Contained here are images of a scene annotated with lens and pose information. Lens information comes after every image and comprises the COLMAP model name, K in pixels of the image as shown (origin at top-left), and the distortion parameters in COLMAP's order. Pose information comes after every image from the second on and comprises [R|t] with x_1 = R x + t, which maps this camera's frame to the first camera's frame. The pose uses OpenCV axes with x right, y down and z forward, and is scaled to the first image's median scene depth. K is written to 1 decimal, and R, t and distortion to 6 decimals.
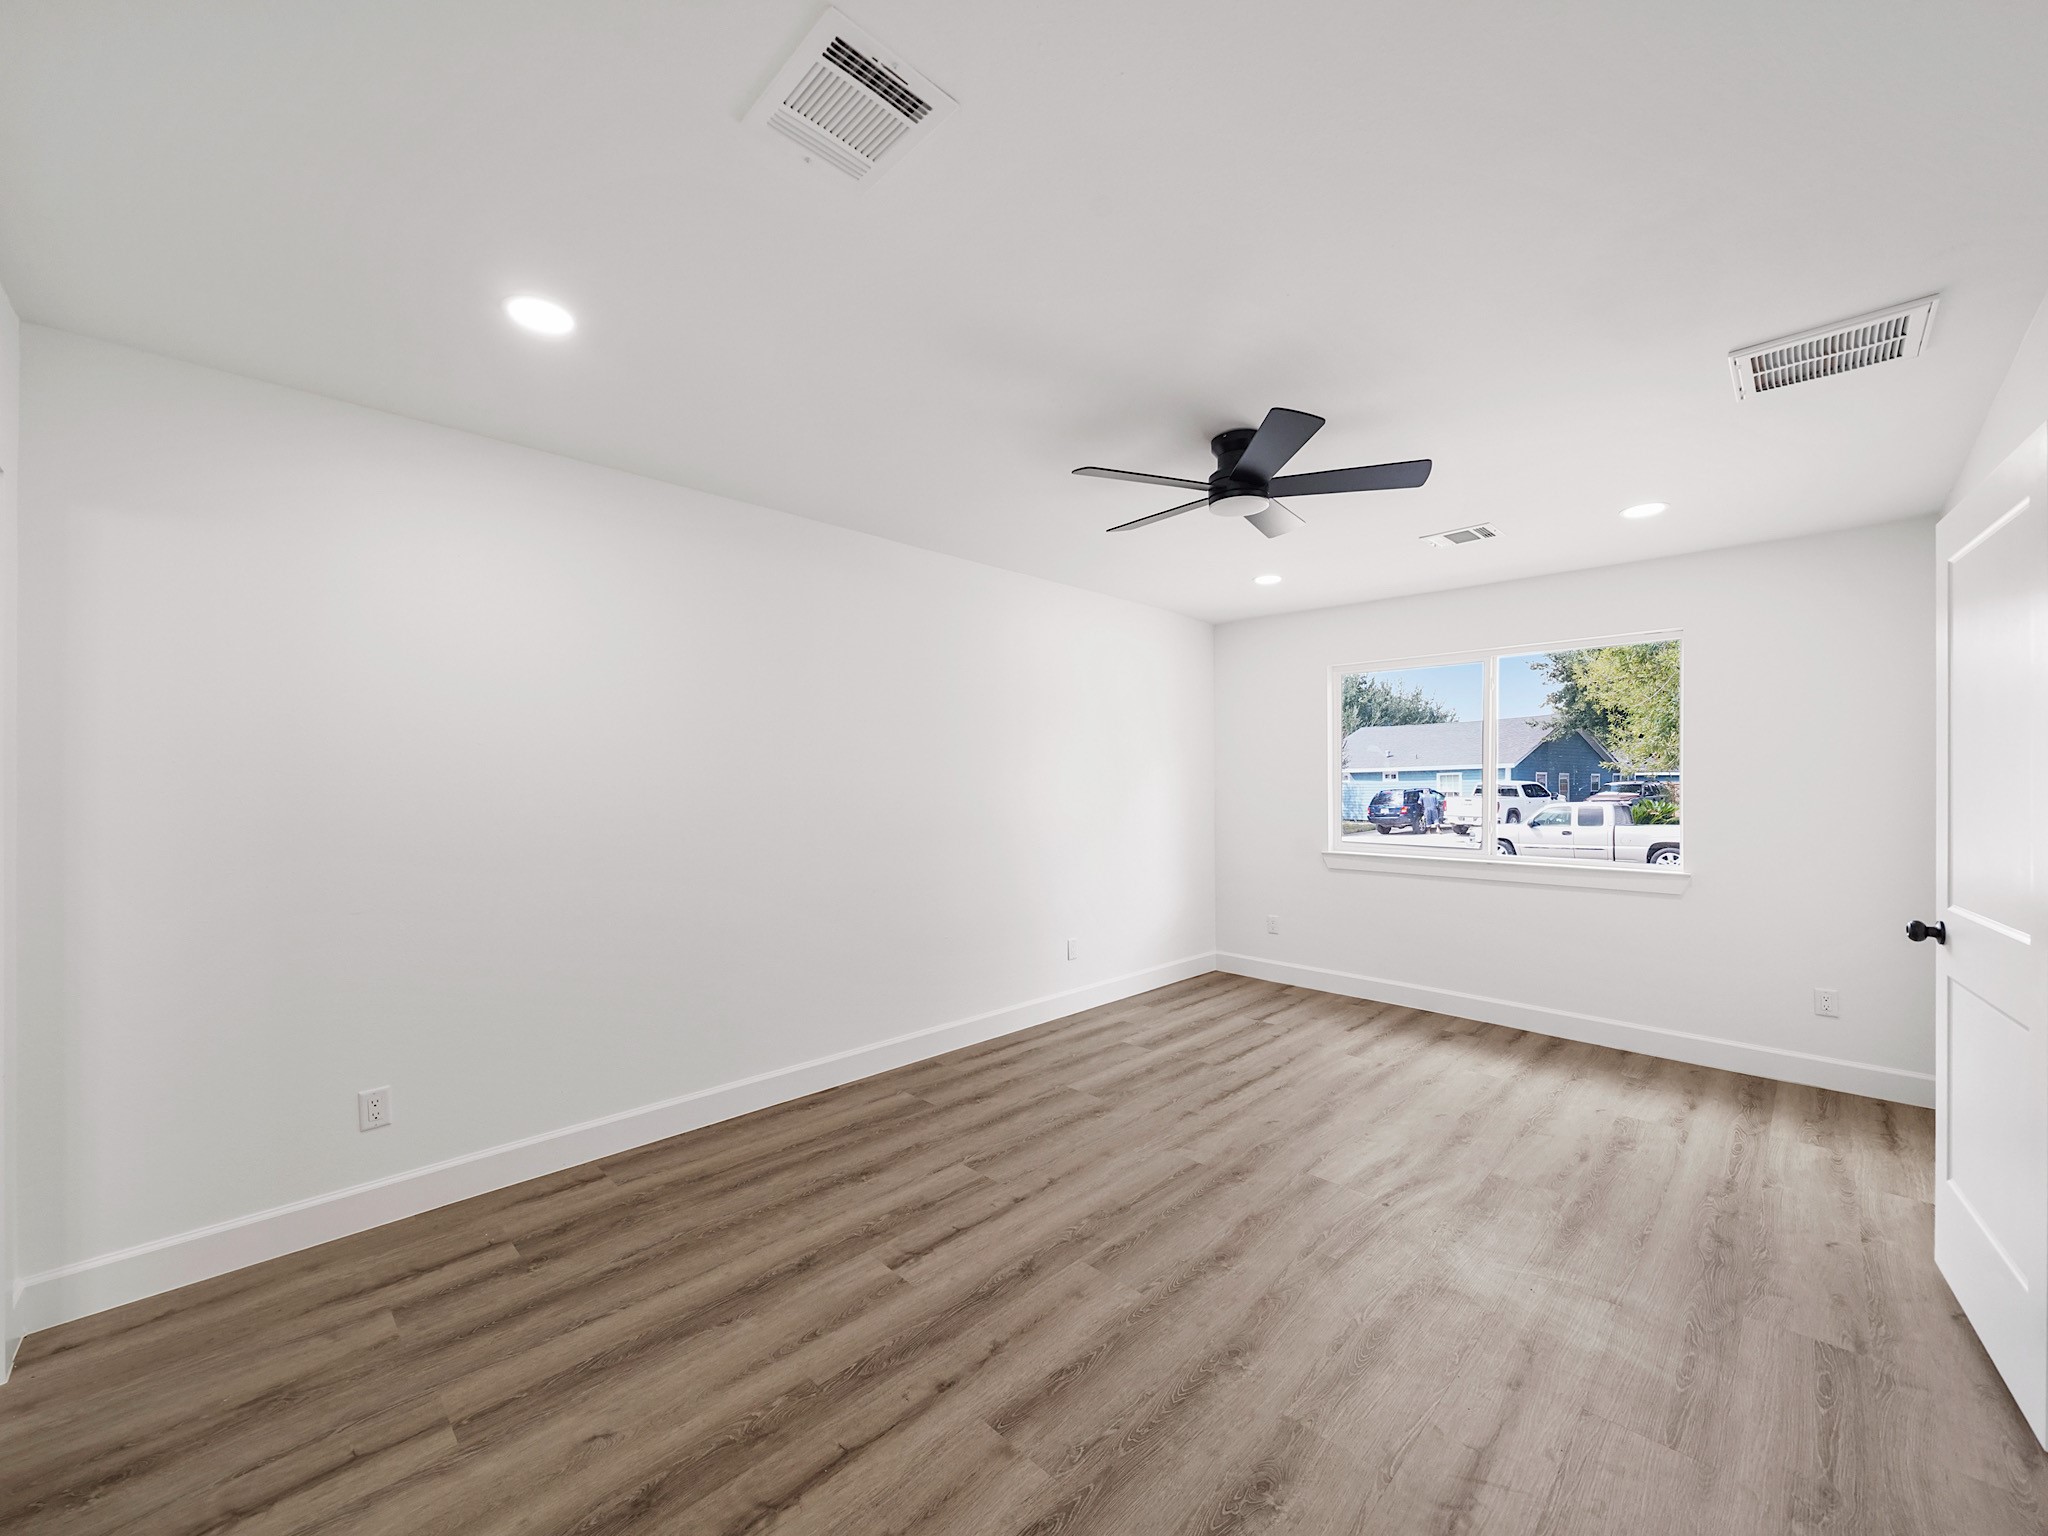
lens RADIAL K [[792.5, 0, 1046.3], [0, 792.5, 770.2], [0, 0, 1]] dist [-0.000532, -0.003386]
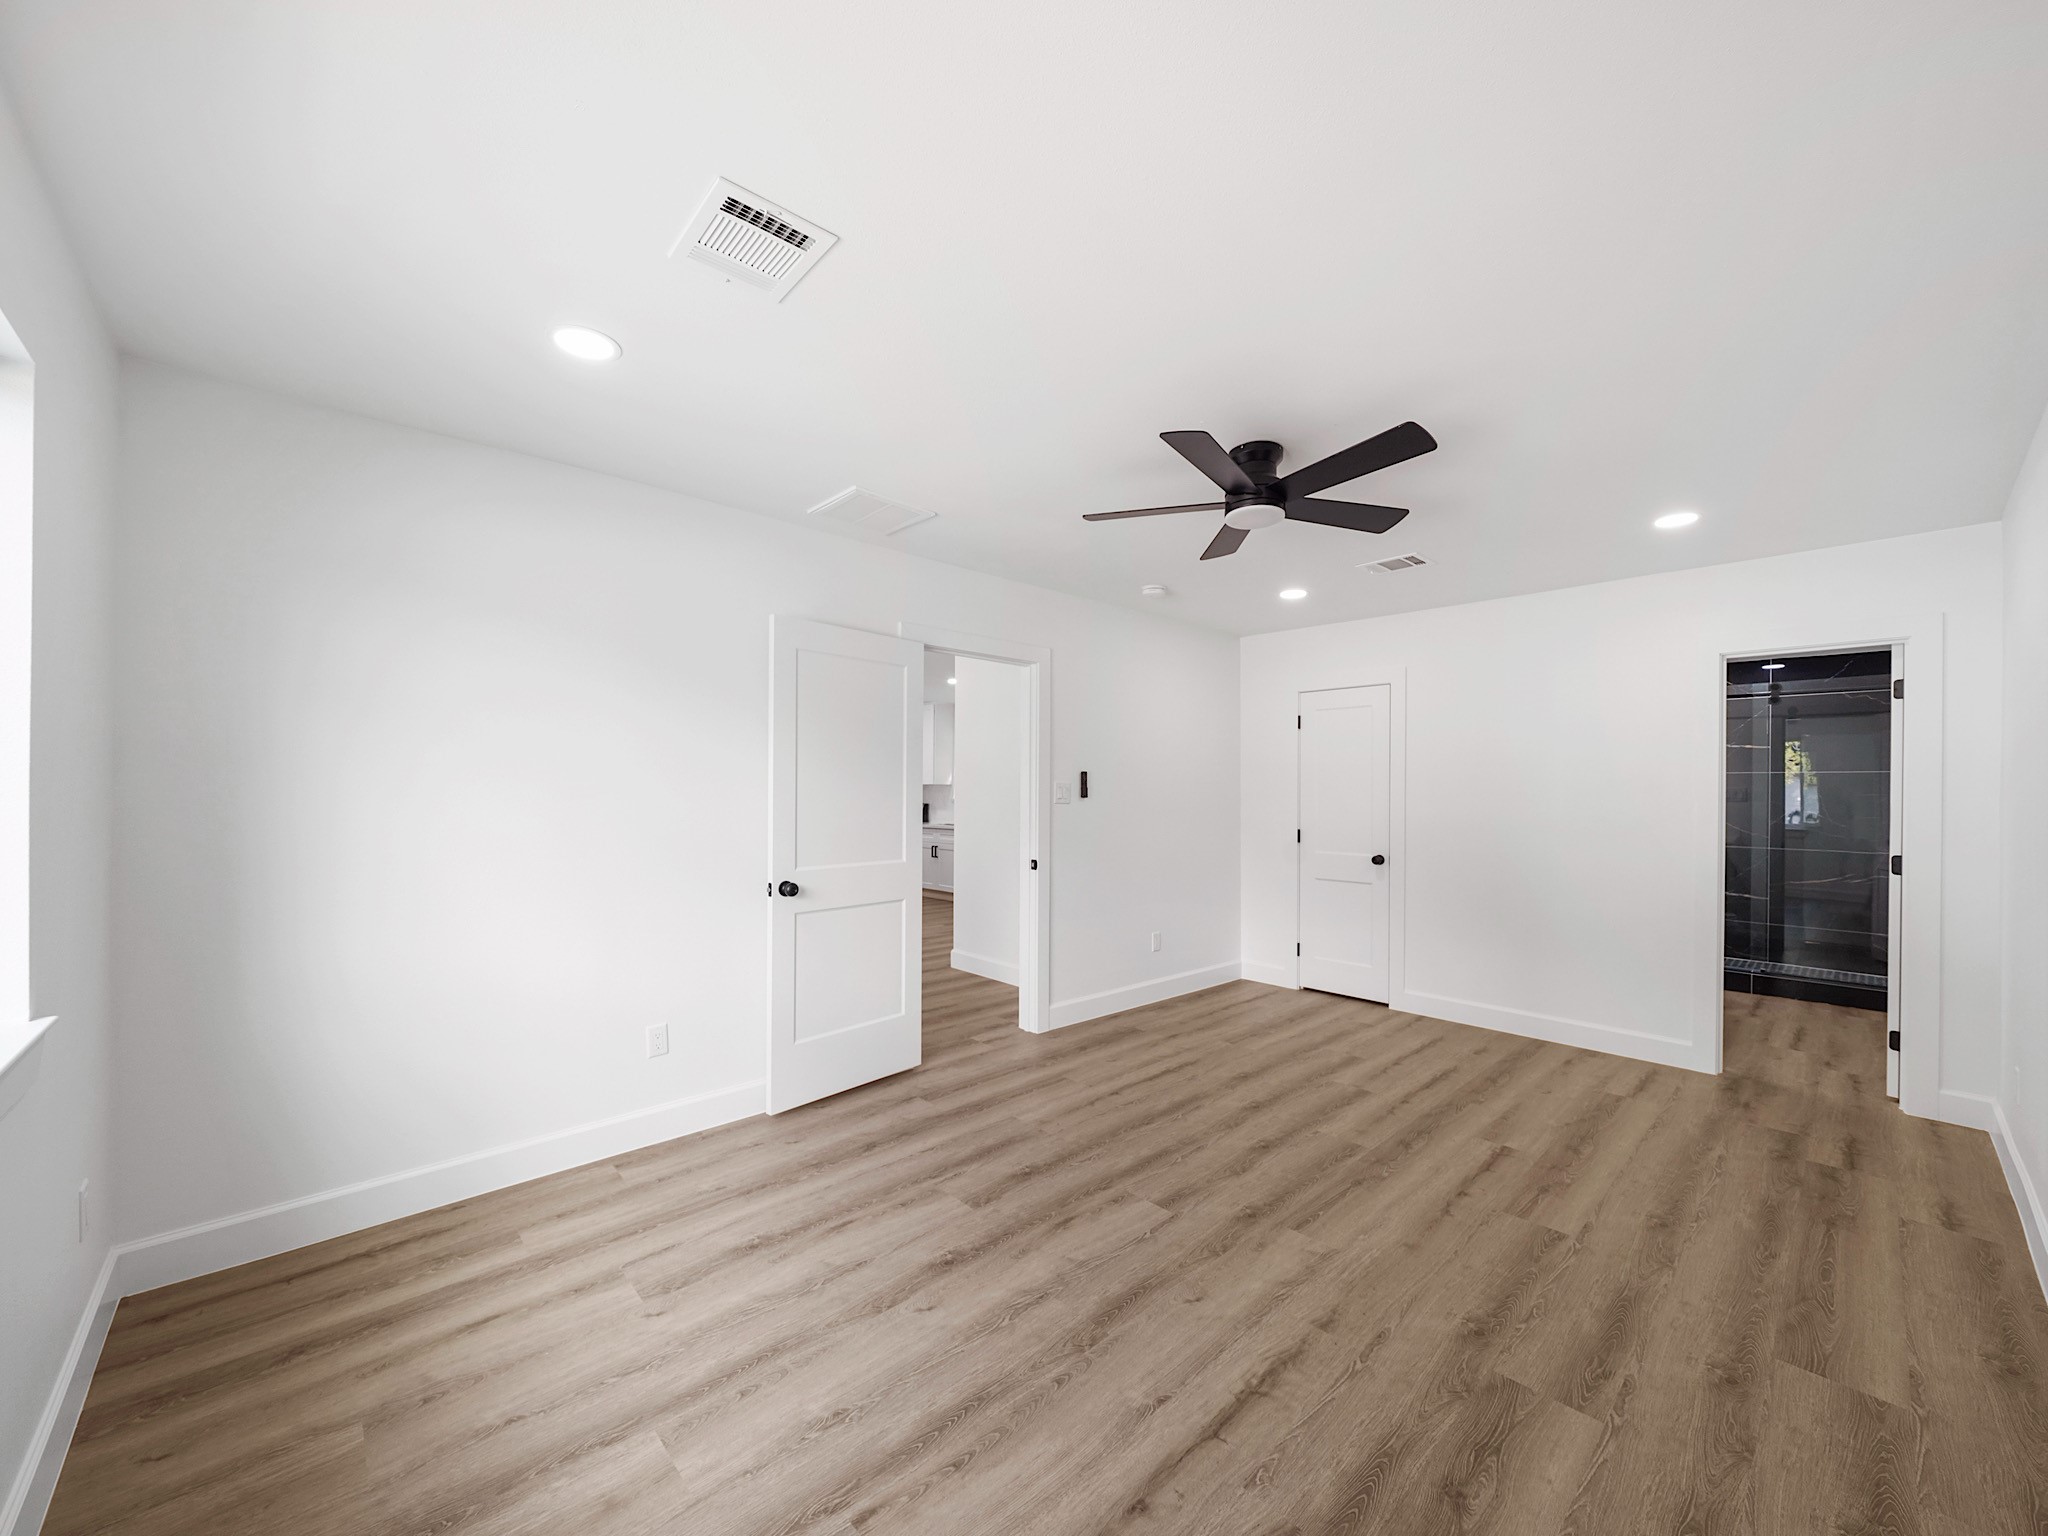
lens RADIAL K [[792.5, 0, 1046.3], [0, 792.5, 770.2], [0, 0, 1]] dist [-0.000532, -0.003386]
pose [[-0.999392, -0.007427, 0.034076, 0.448542], [-0.008971, 0.998930, -0.045373, 0.035074], [-0.033703, -0.045651, -0.998389, 1.942738]]
